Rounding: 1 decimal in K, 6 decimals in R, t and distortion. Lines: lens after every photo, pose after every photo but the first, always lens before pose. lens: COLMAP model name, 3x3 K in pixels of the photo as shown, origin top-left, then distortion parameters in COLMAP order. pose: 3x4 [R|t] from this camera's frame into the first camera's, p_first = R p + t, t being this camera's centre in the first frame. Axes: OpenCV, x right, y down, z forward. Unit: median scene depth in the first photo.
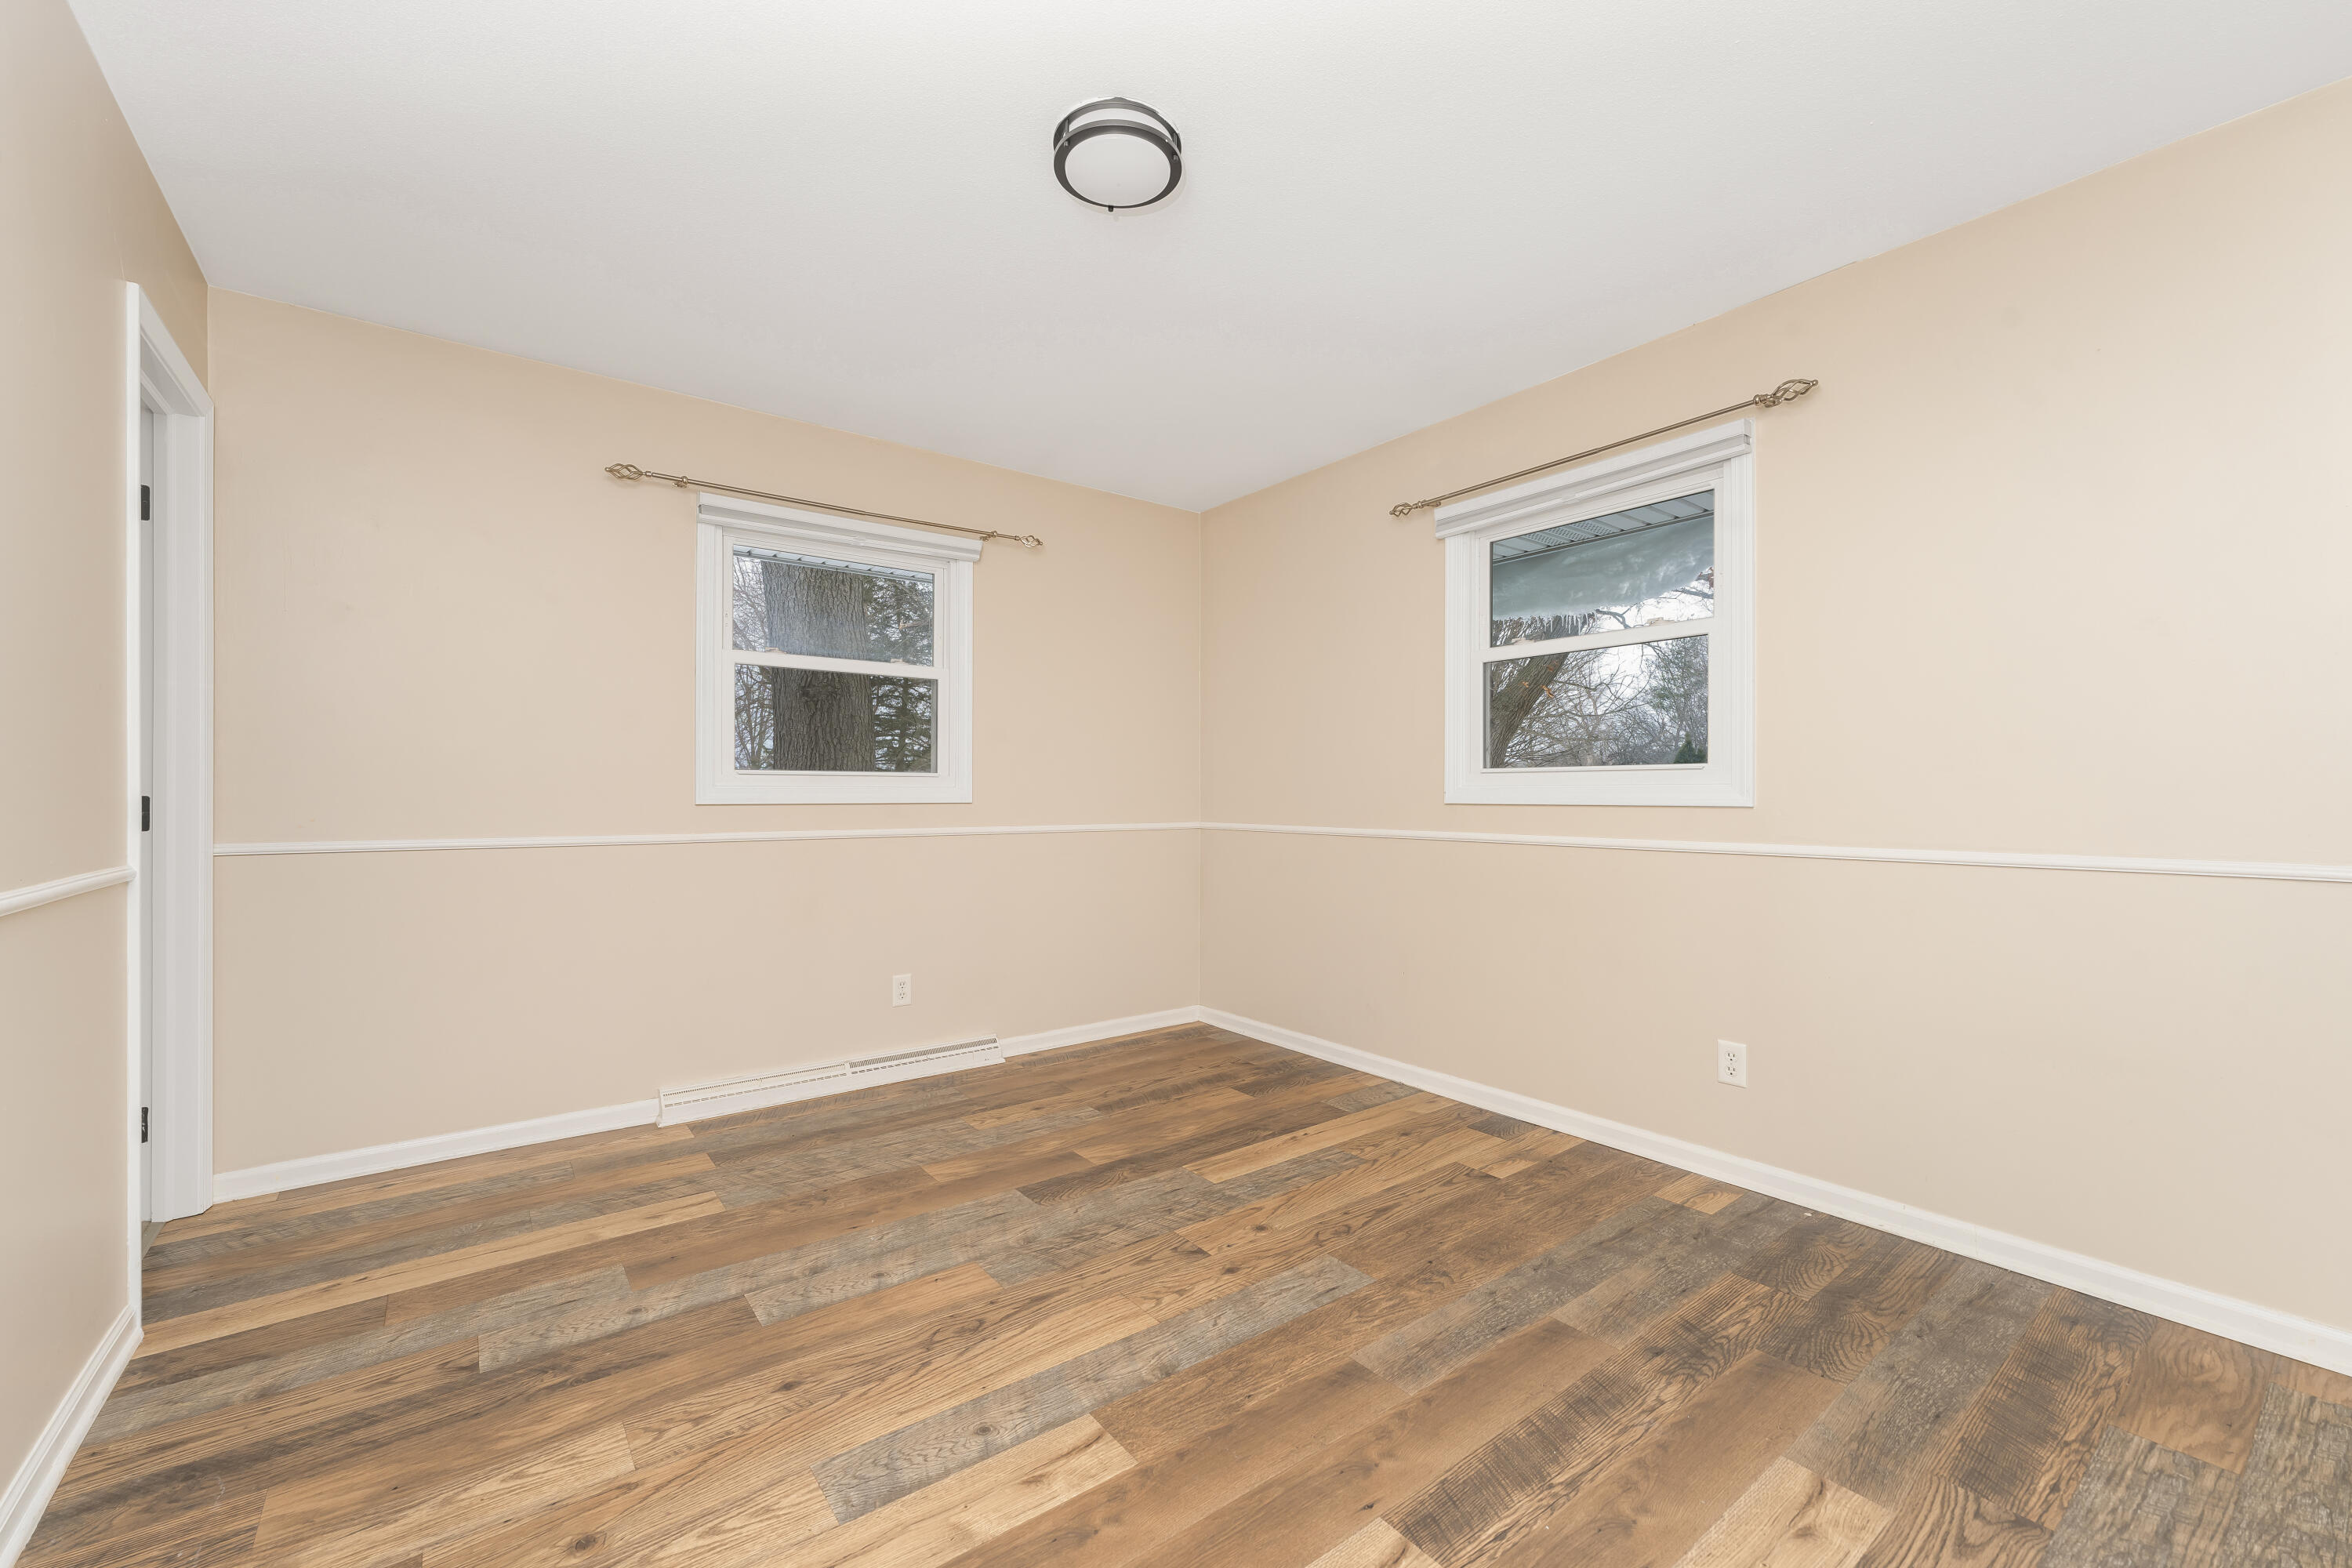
lens RADIAL K [[974.1, 0, 1142.1], [0, 974.1, 794.1], [0, 0, 1]] dist [0.001222, -0.000014]
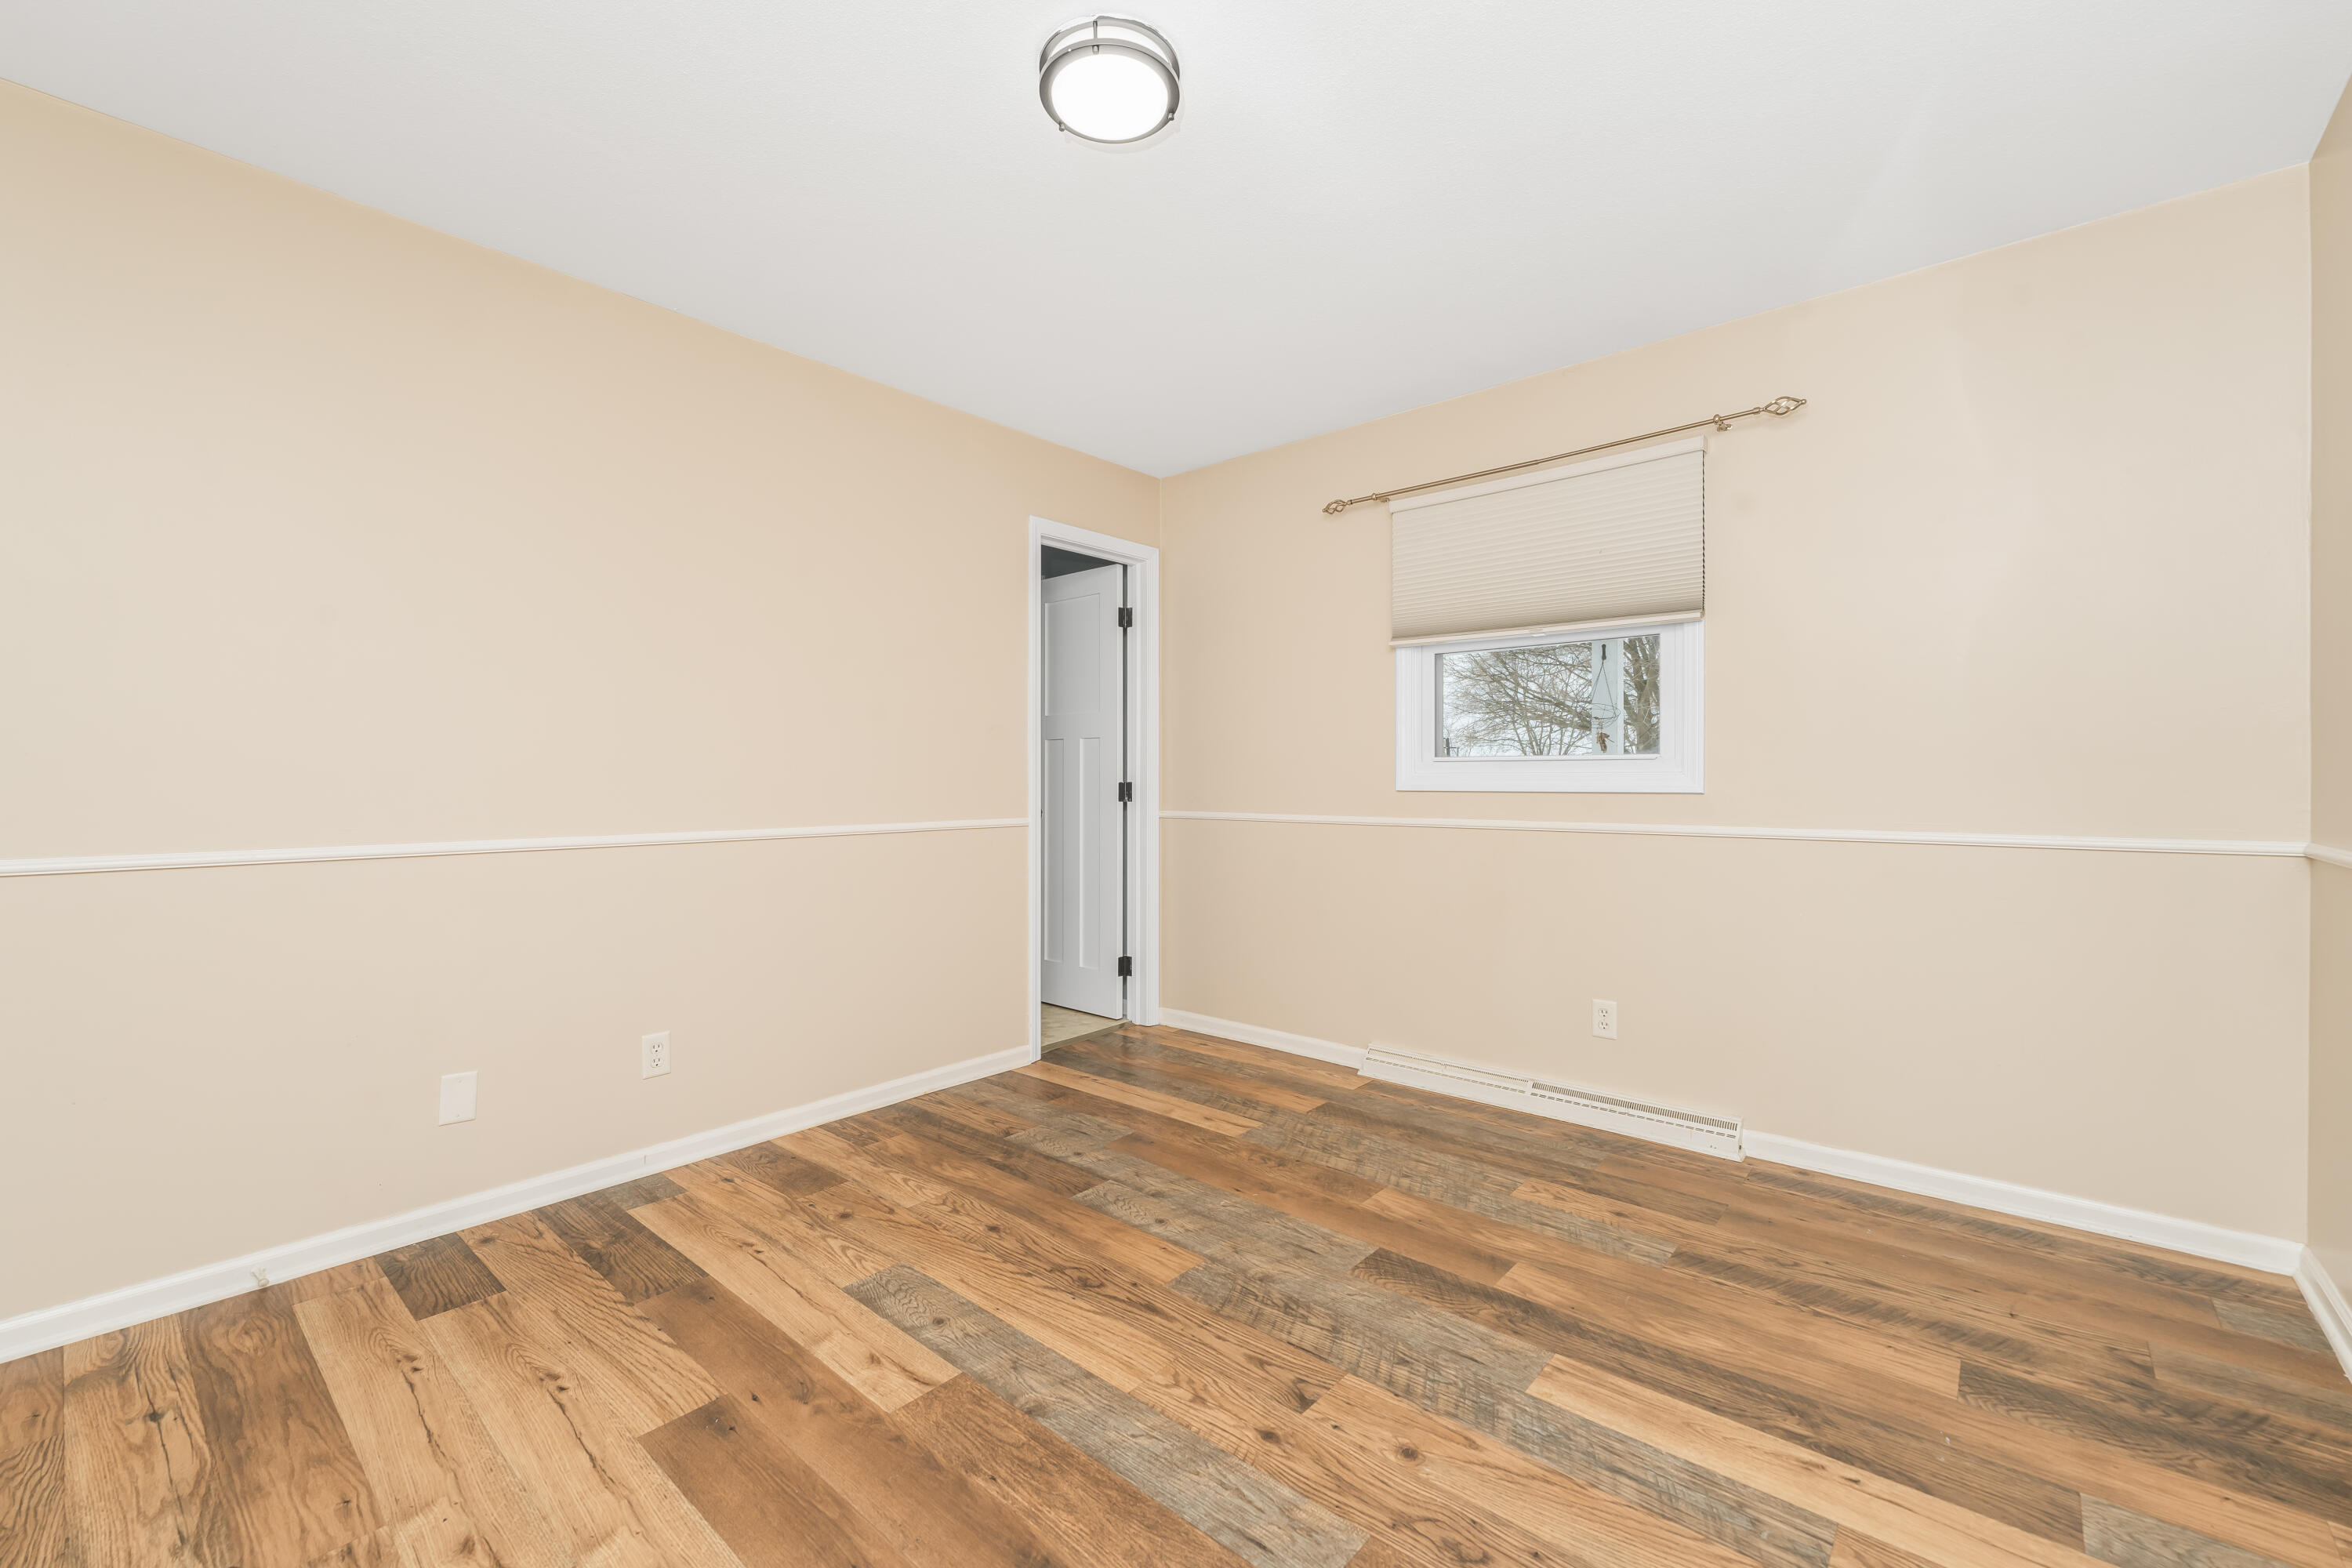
lens RADIAL K [[948.5, 0, 1166.6], [0, 948.5, 778.6], [0, 0, 1]] dist [0.002191, 0.000089]
pose [[0.213100, -0.001523, -0.977029, 0.738461], [0.000595, 0.999999, -0.001429, -0.004840], [0.977030, -0.000277, 0.213101, 0.736629]]
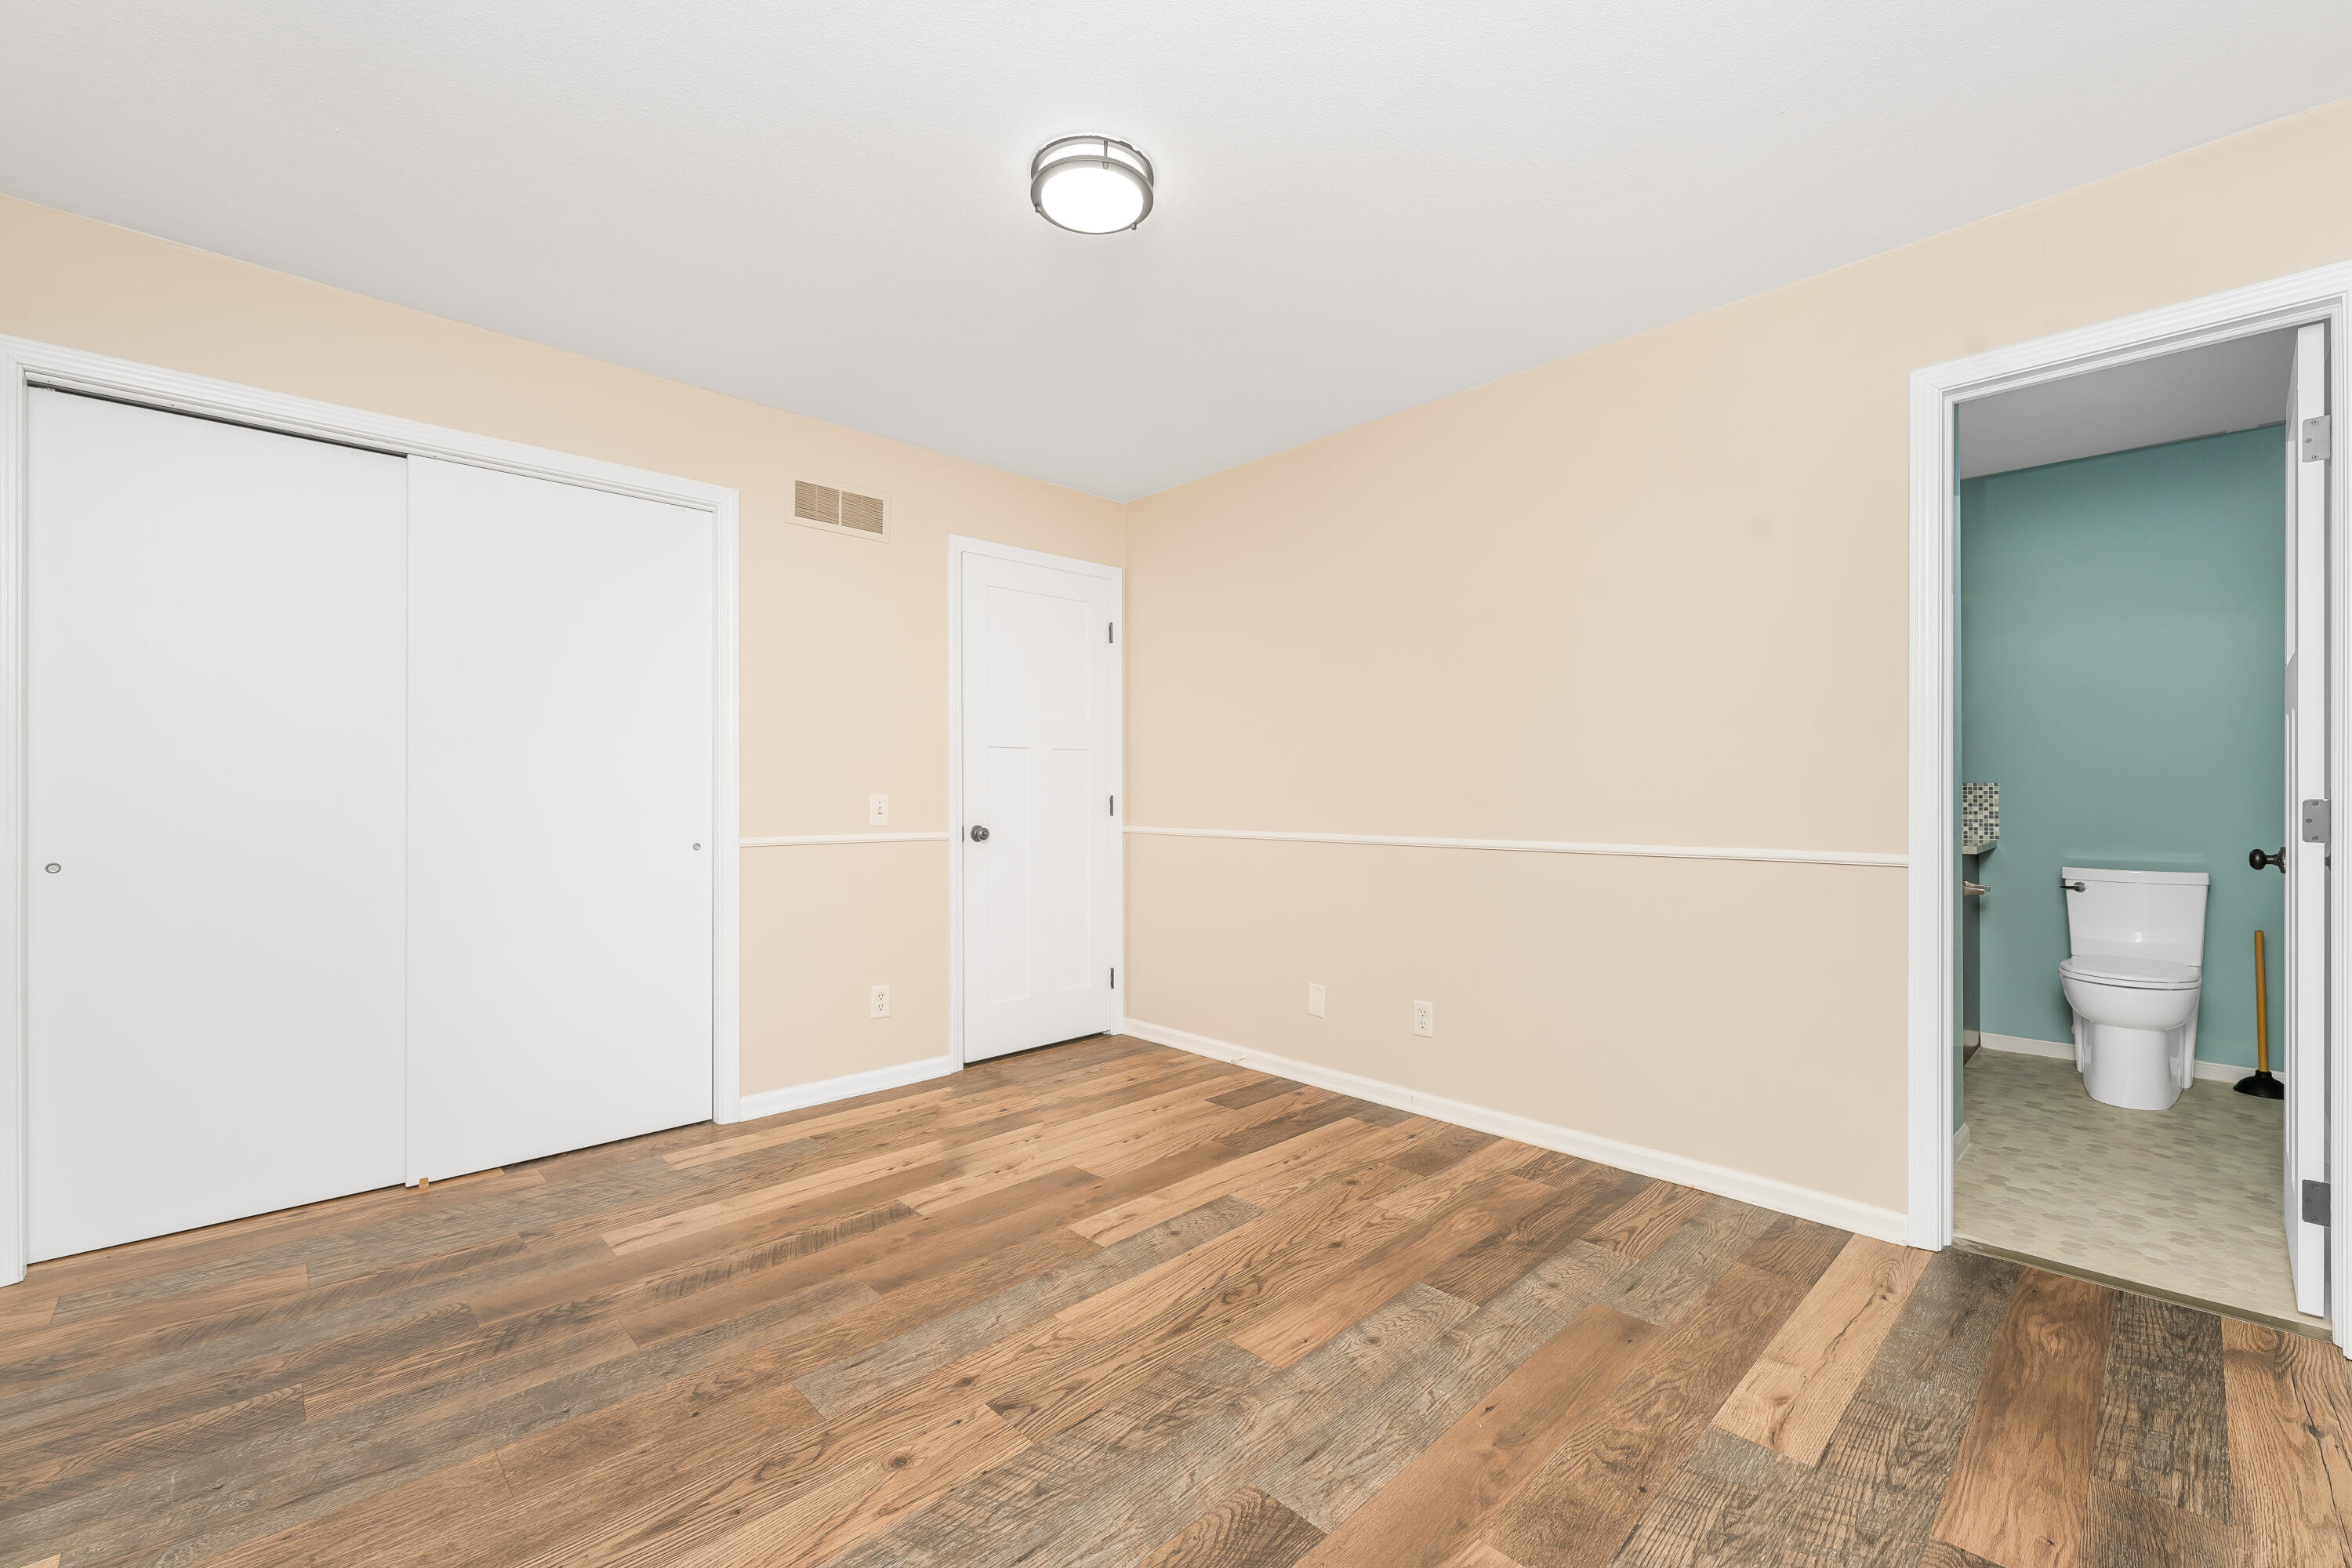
lens RADIAL K [[960.6, 0, 1176.0], [0, 960.6, 784.0], [0, 0, 1]] dist [0.003271, -0.000030]
pose [[-0.988520, -0.000547, -0.151089, 0.037591], [0.000380, 0.999981, -0.006106, -0.006509], [0.151089, -0.006094, -0.988501, 1.741861]]
